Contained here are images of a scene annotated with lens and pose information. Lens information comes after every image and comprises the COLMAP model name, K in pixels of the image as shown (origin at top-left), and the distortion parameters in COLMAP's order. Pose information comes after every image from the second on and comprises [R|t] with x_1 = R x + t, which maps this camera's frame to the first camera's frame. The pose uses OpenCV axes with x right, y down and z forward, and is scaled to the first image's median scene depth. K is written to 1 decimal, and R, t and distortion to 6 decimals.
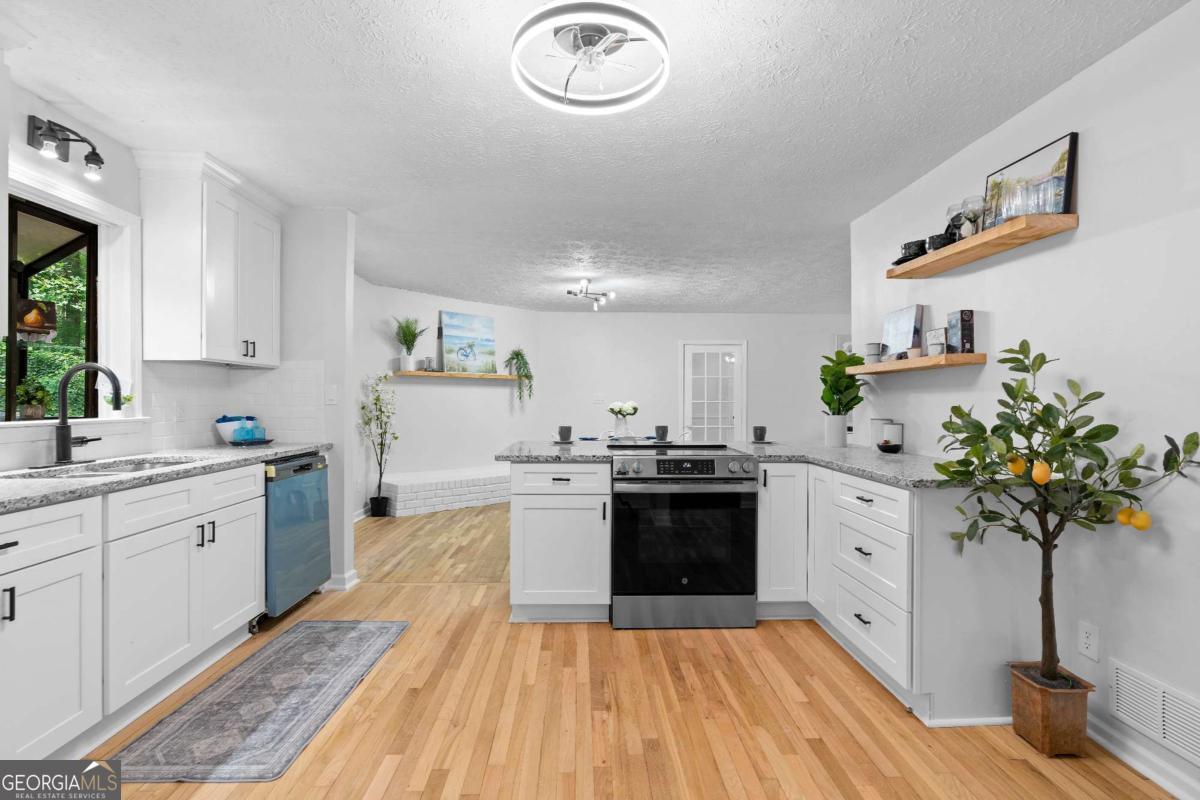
lens RADIAL K [[542.0, 0, 599.4], [0, 542.0, 394.4], [0, 0, 1]] dist [-0.006888, 0.000971]
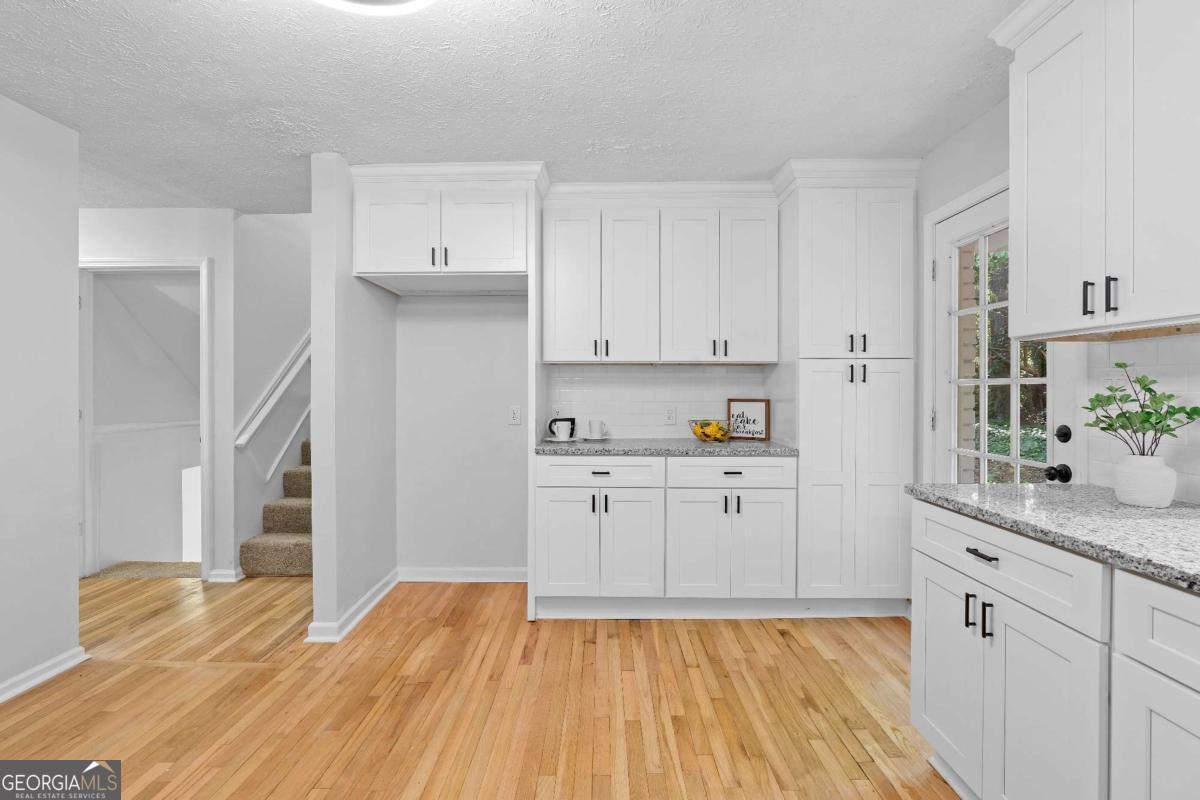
lens RADIAL K [[542.0, 0, 599.4], [0, 542.0, 394.4], [0, 0, 1]] dist [-0.006888, 0.000971]
pose [[-0.998742, -0.008550, 0.049402, -0.251919], [-0.008737, 0.999955, -0.003576, 0.001822], [-0.049370, -0.004003, -0.998773, 1.077696]]
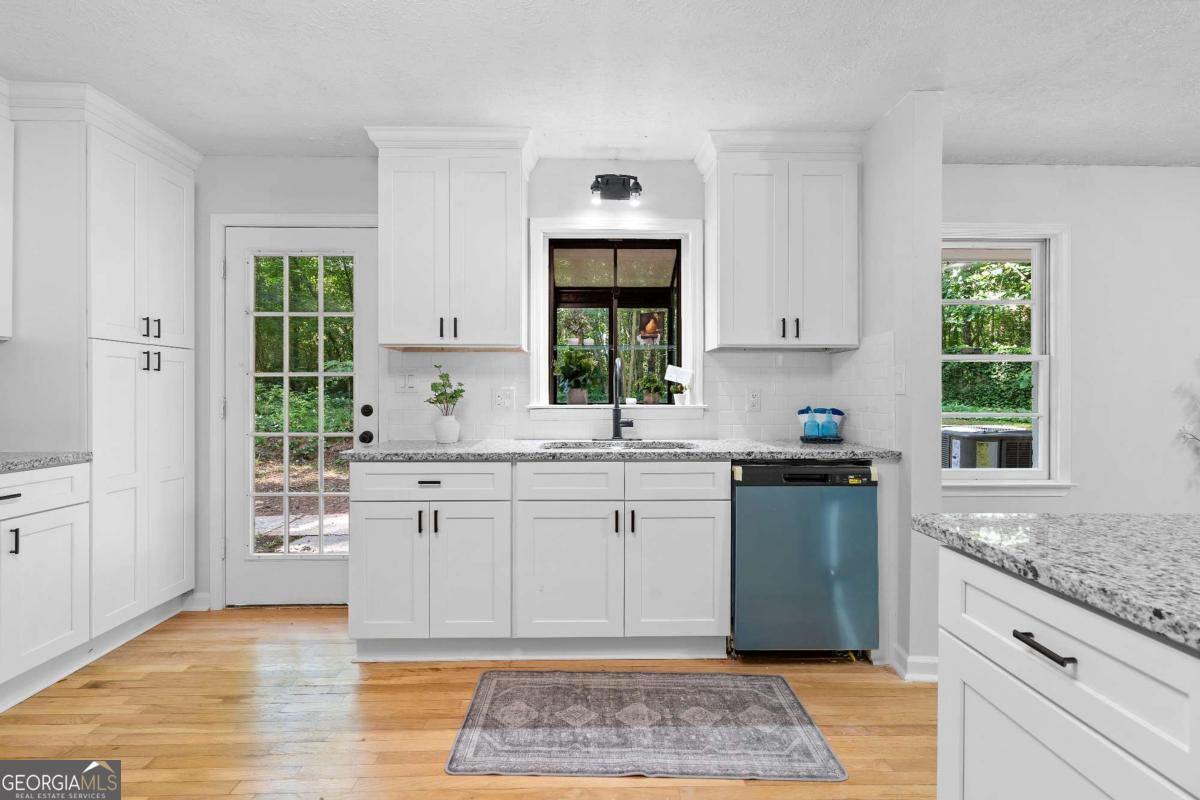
lens RADIAL K [[542.0, 0, 599.4], [0, 542.0, 394.4], [0, 0, 1]] dist [-0.006888, 0.000971]
pose [[-0.016818, -0.001872, -0.999857, 0.233283], [0.009701, 0.999951, -0.002035, 0.020940], [0.999812, -0.009733, -0.016799, 0.810984]]
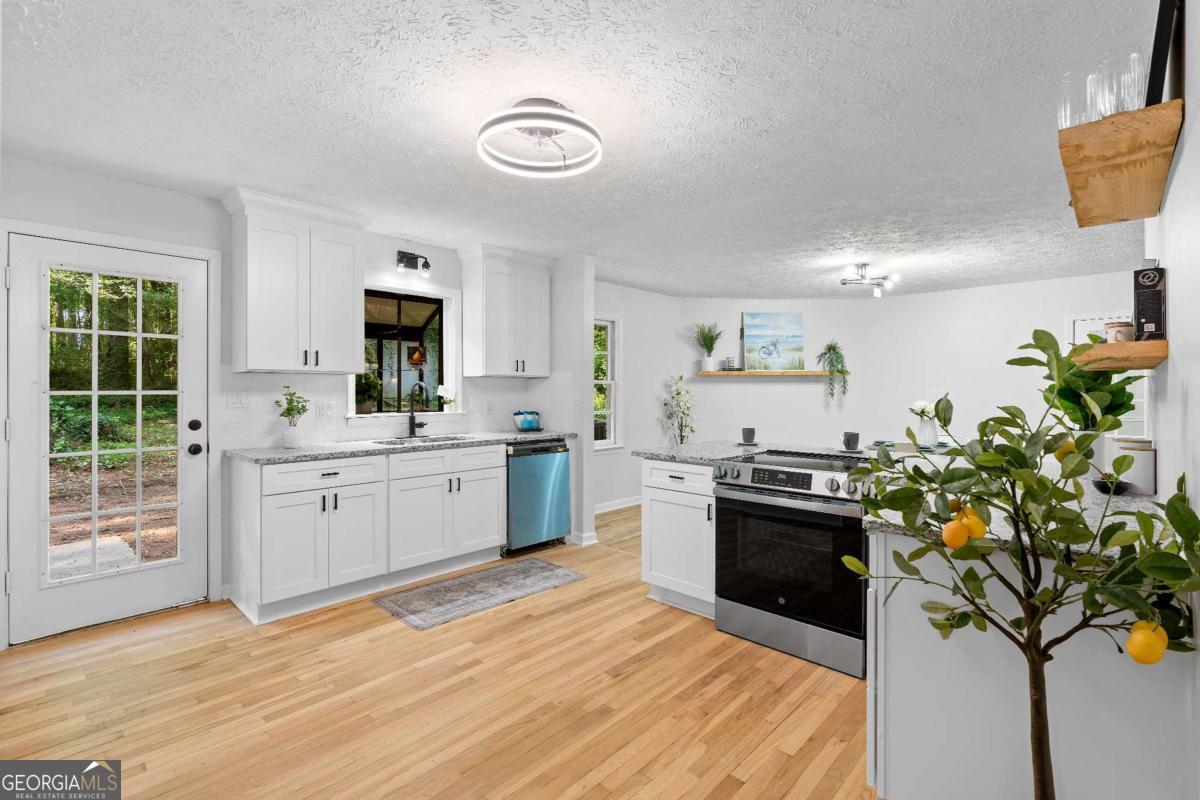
lens RADIAL K [[548.7, 0, 603.0], [0, 548.7, 385.2], [0, 0, 1]] dist [-0.011266, 0.000278]
pose [[0.704983, -0.009767, -0.709157, 0.642429], [0.010067, 0.999942, -0.003764, -0.027454], [0.709153, -0.004486, 0.705041, 0.125211]]
